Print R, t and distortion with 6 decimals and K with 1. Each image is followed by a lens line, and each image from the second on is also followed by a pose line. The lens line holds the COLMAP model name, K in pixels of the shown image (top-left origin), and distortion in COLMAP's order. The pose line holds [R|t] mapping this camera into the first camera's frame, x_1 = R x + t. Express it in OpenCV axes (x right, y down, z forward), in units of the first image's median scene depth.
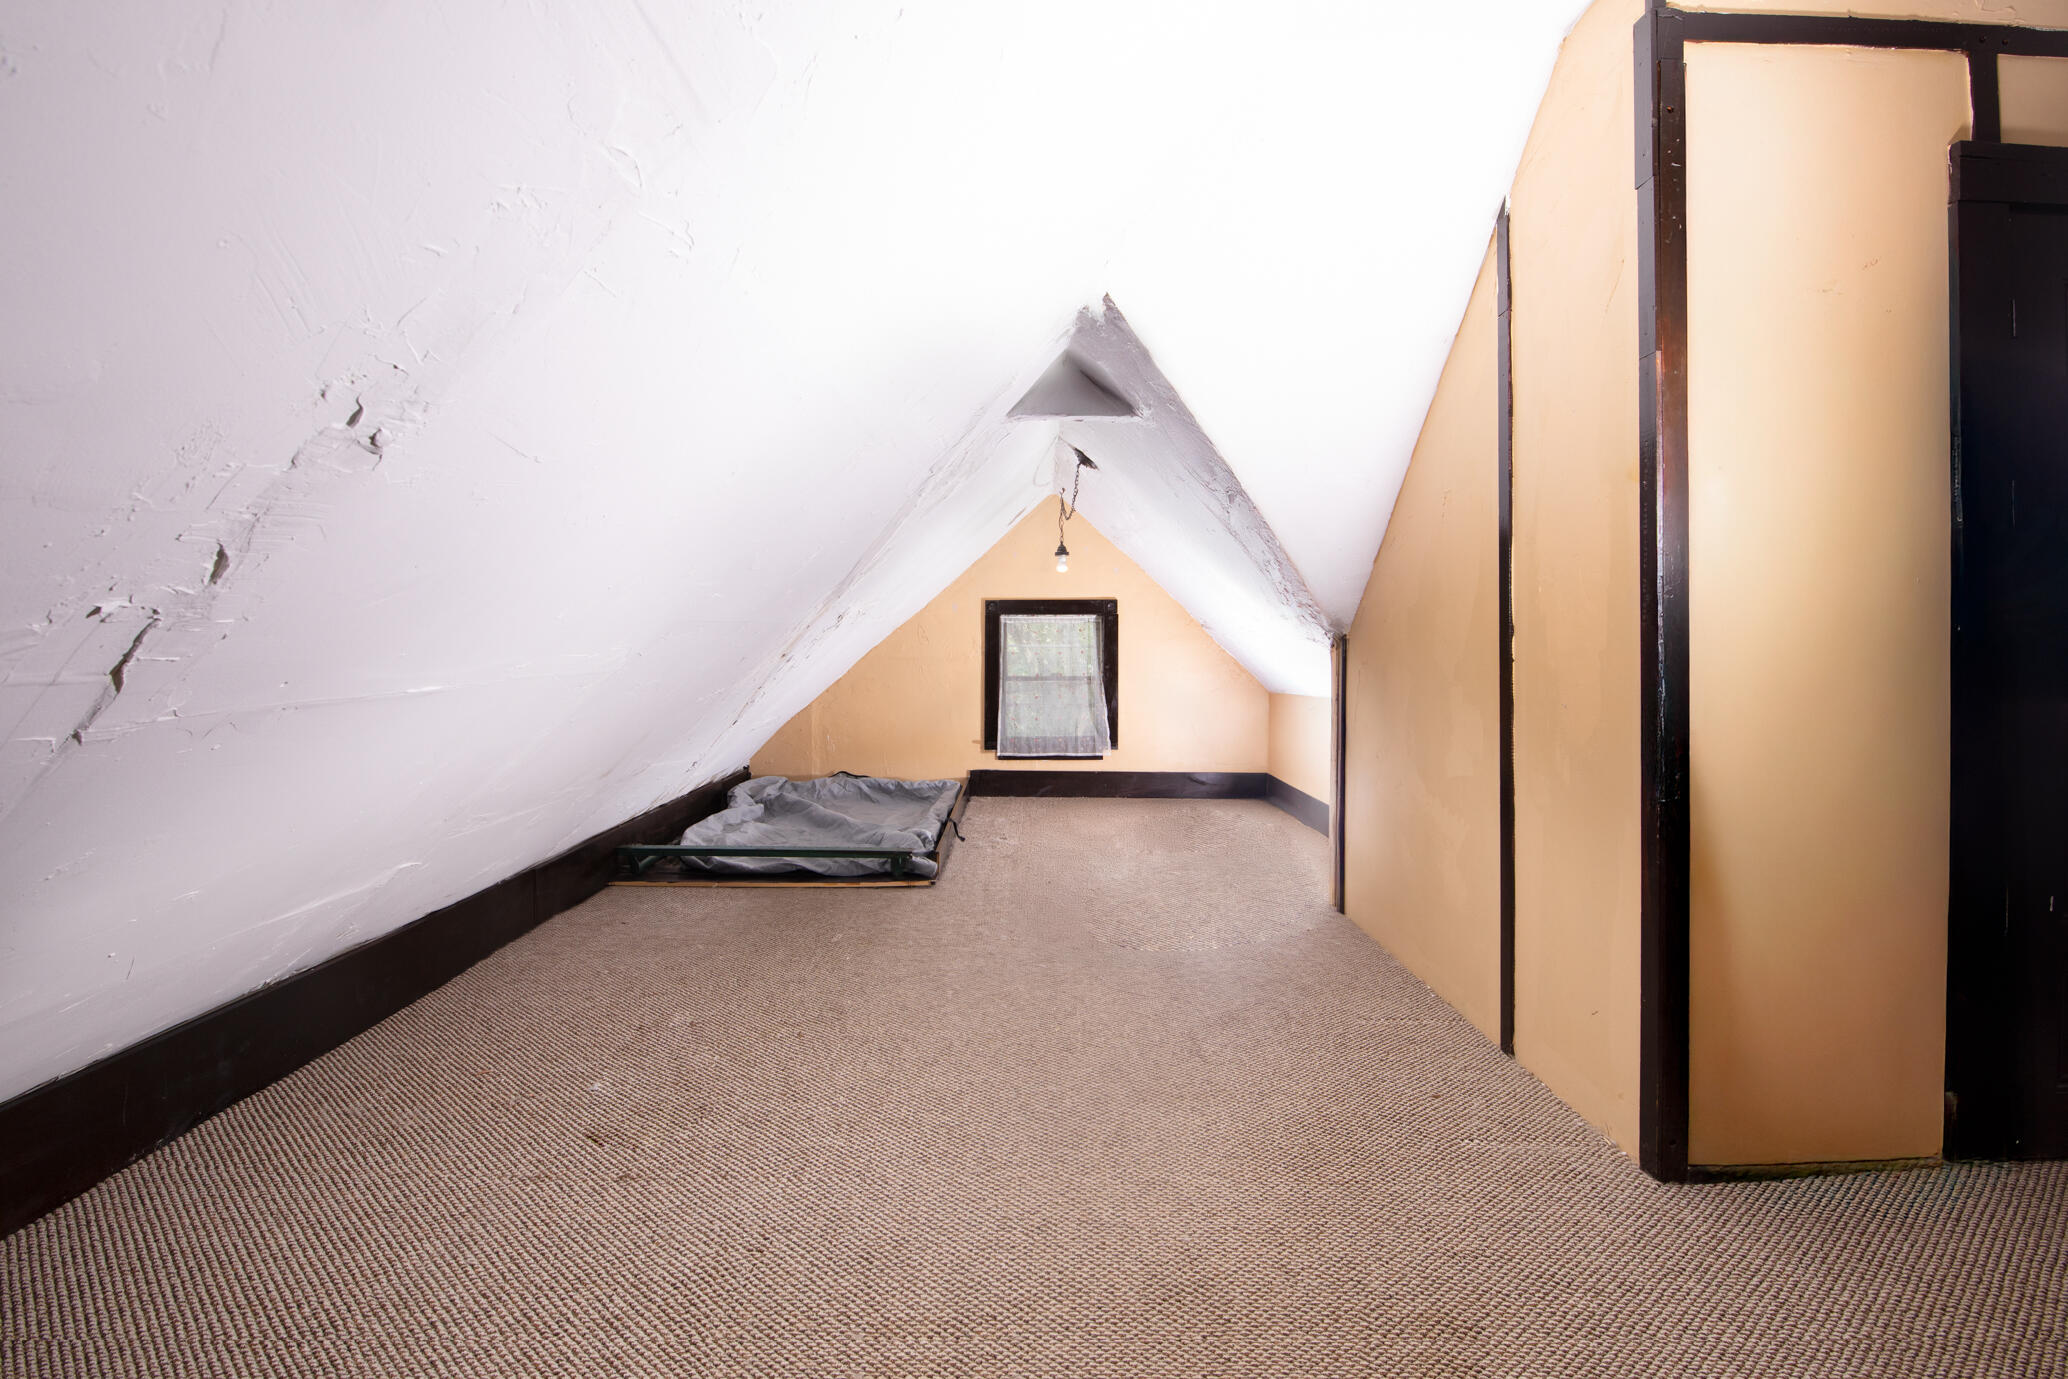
lens RADIAL K [[1010.4, 0, 1034.0], [0, 1010.4, 689.5], [0, 0, 1]] dist [0.000088, 0.000400]
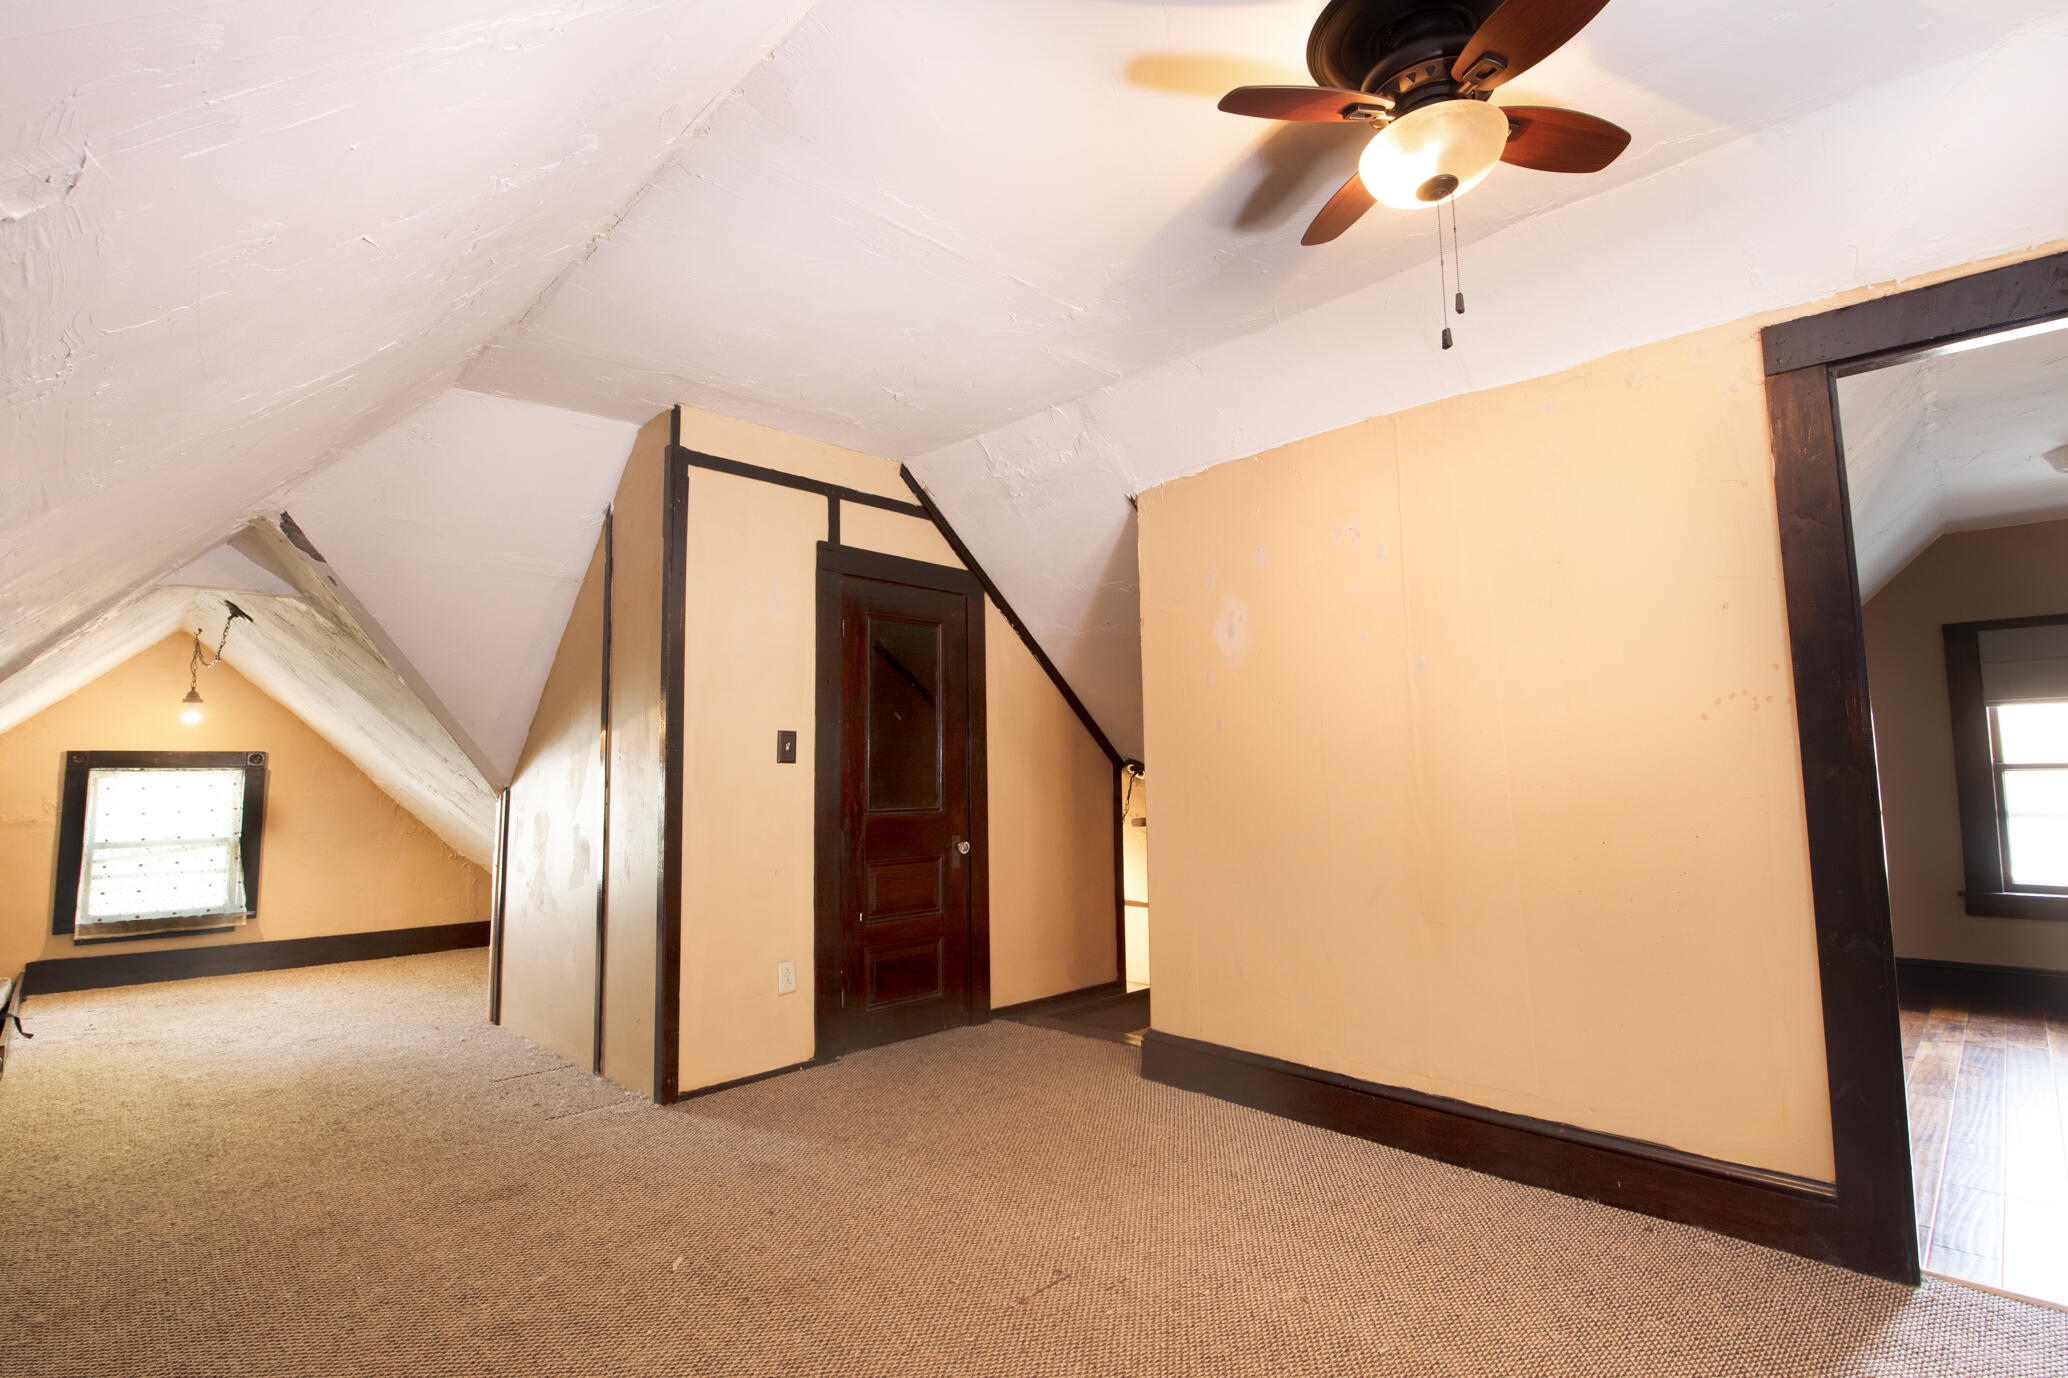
lens RADIAL K [[1010.4, 0, 1034.0], [0, 1010.4, 689.0], [0, 0, 1]] dist [0.000088, 0.000400]
pose [[0.739780, 0.053358, 0.670730, -0.031661], [0.046534, 0.990406, -0.130115, 0.009420], [-0.671238, 0.127468, 0.730199, -0.224516]]
